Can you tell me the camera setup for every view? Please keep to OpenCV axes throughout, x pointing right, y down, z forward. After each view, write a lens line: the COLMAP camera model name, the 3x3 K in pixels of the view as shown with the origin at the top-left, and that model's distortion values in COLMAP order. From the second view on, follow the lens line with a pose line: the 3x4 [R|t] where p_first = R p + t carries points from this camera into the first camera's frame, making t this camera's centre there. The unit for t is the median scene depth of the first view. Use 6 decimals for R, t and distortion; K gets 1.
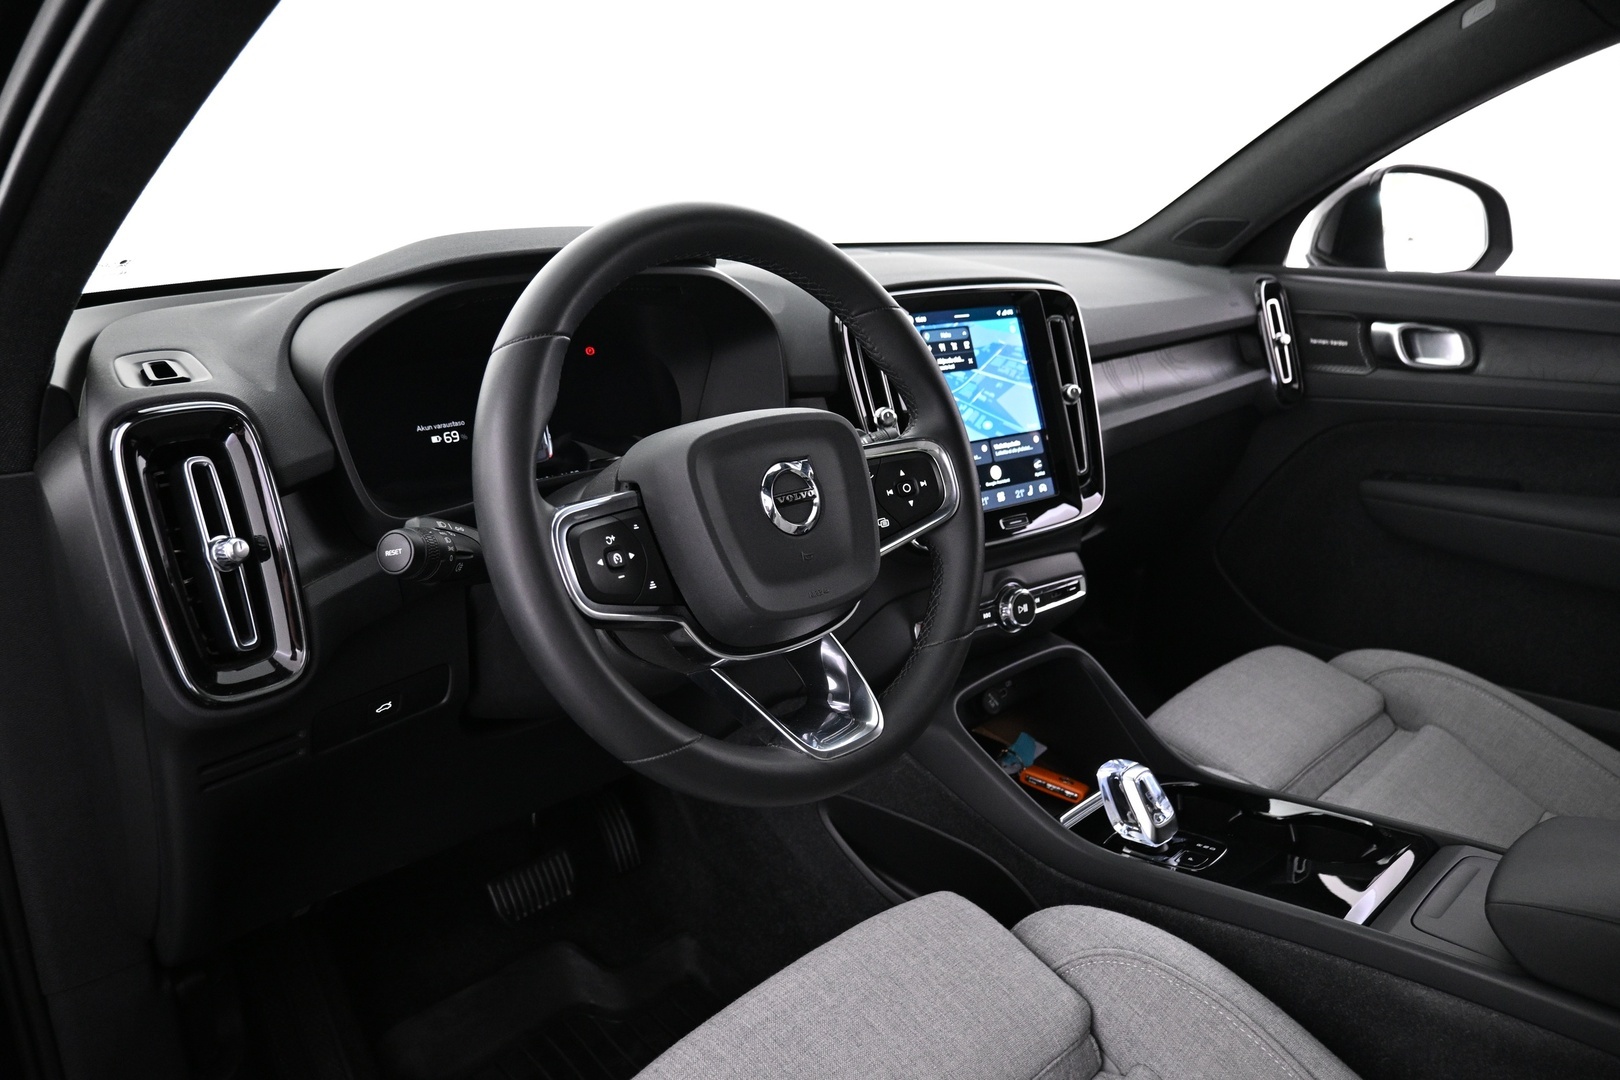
lens RADIAL K [[1081.0, 0, 814.3], [0, 1081.0, 538.8], [0, 0, 1]] dist [-0.022442, 0.003122]
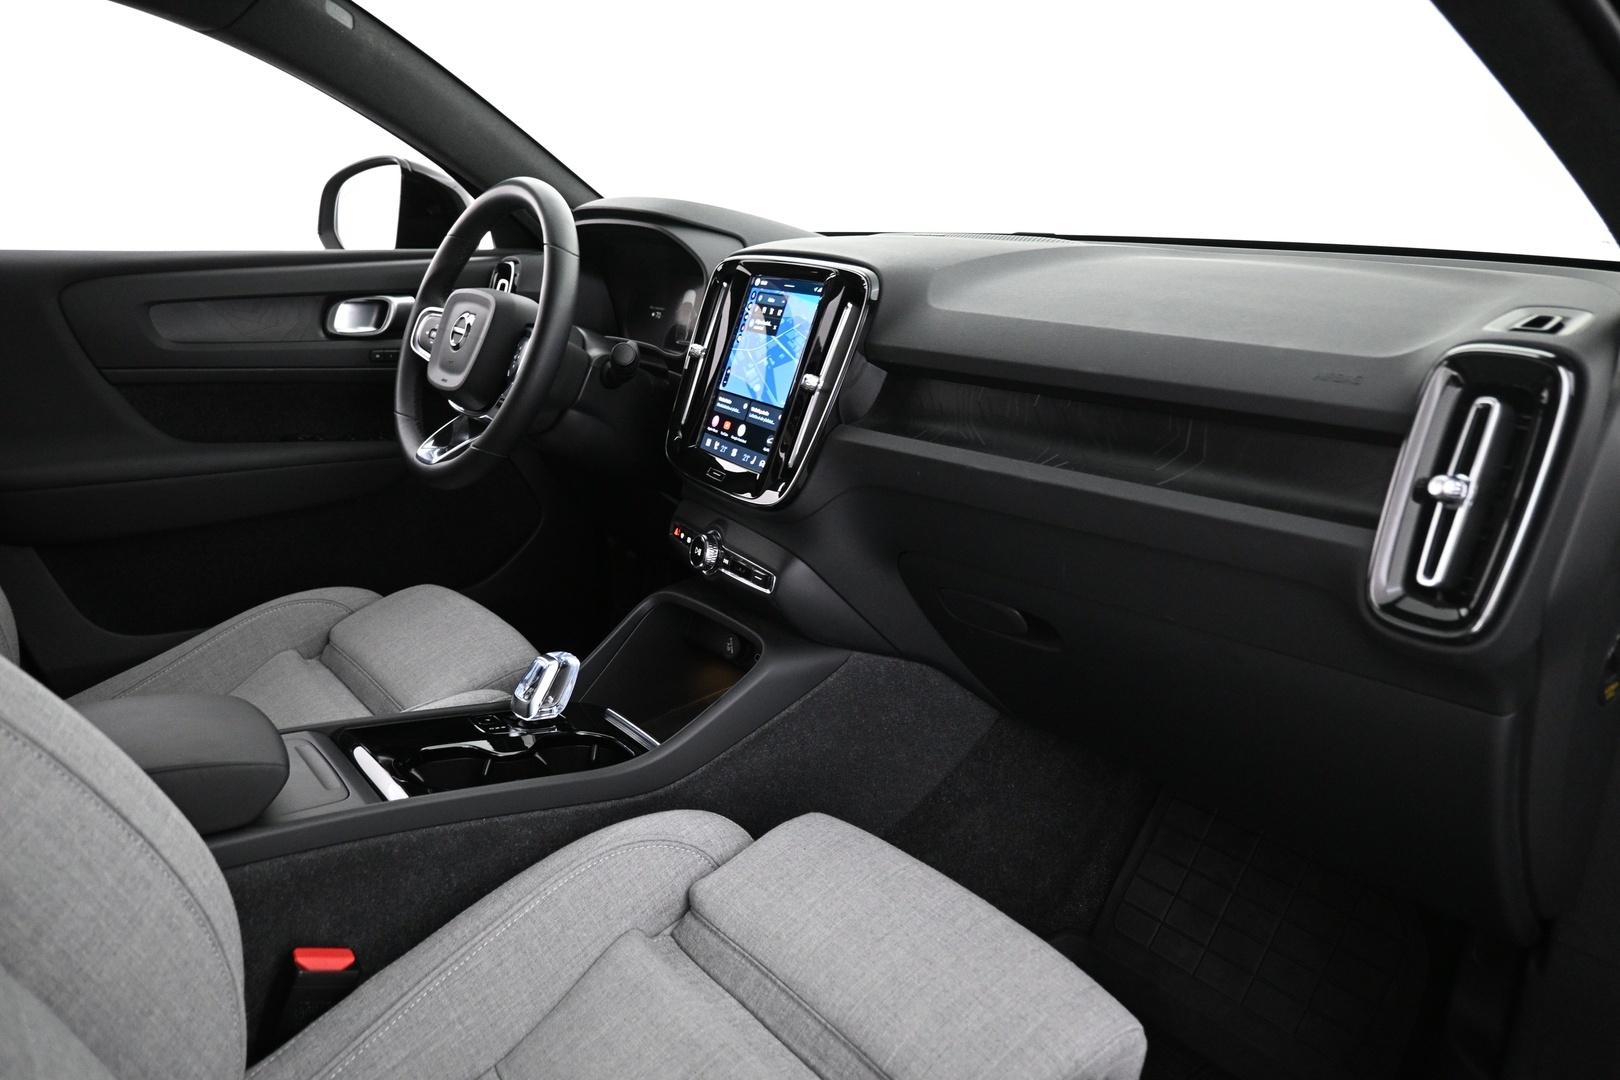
lens RADIAL K [[1081.0, 0, 809.6], [0, 1081.0, 540.0], [0, 0, 1]] dist [-0.022442, 0.003122]
pose [[-0.061988, 0.291963, -0.954419, 1.198966], [-0.306997, 0.904320, 0.296576, -0.296766], [0.949689, 0.311388, 0.033575, 1.046931]]
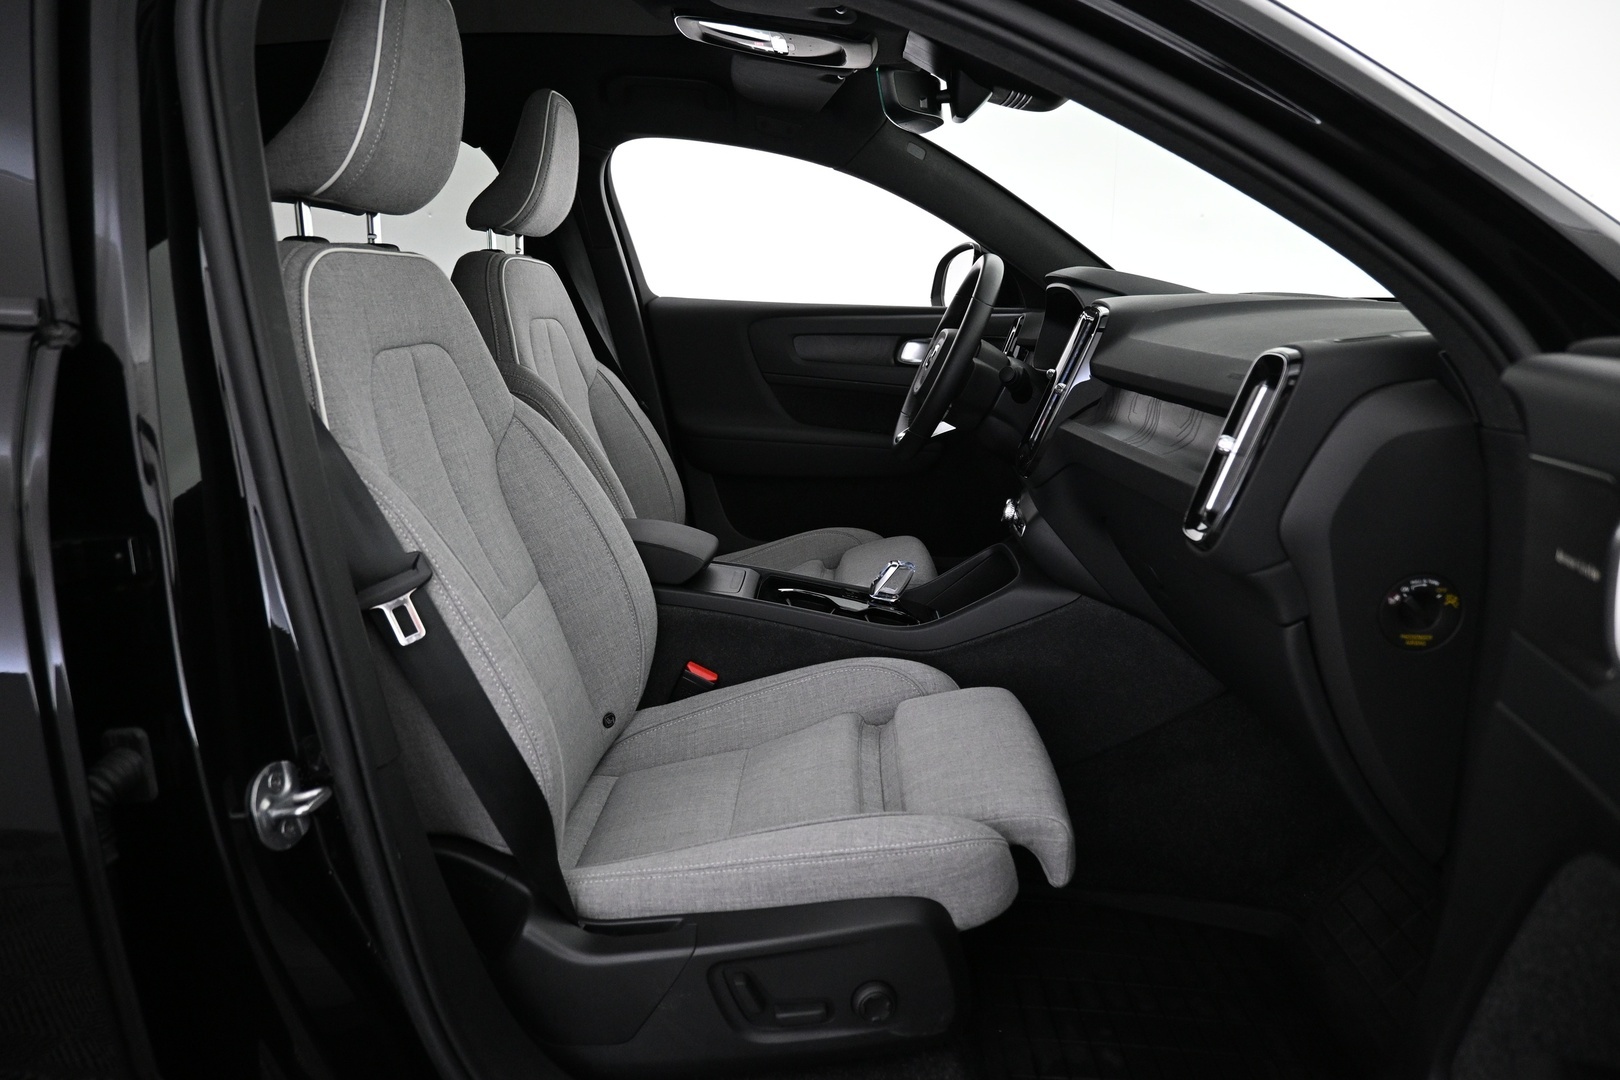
lens RADIAL K [[1081.0, 0, 804.3], [0, 1081.0, 545.1], [0, 0, 1]] dist [-0.022442, 0.003122]
pose [[-0.708078, 0.157216, -0.688411, 1.432467], [-0.220846, 0.876688, 0.427370, -0.474229], [0.670711, 0.454644, -0.586043, 1.695276]]
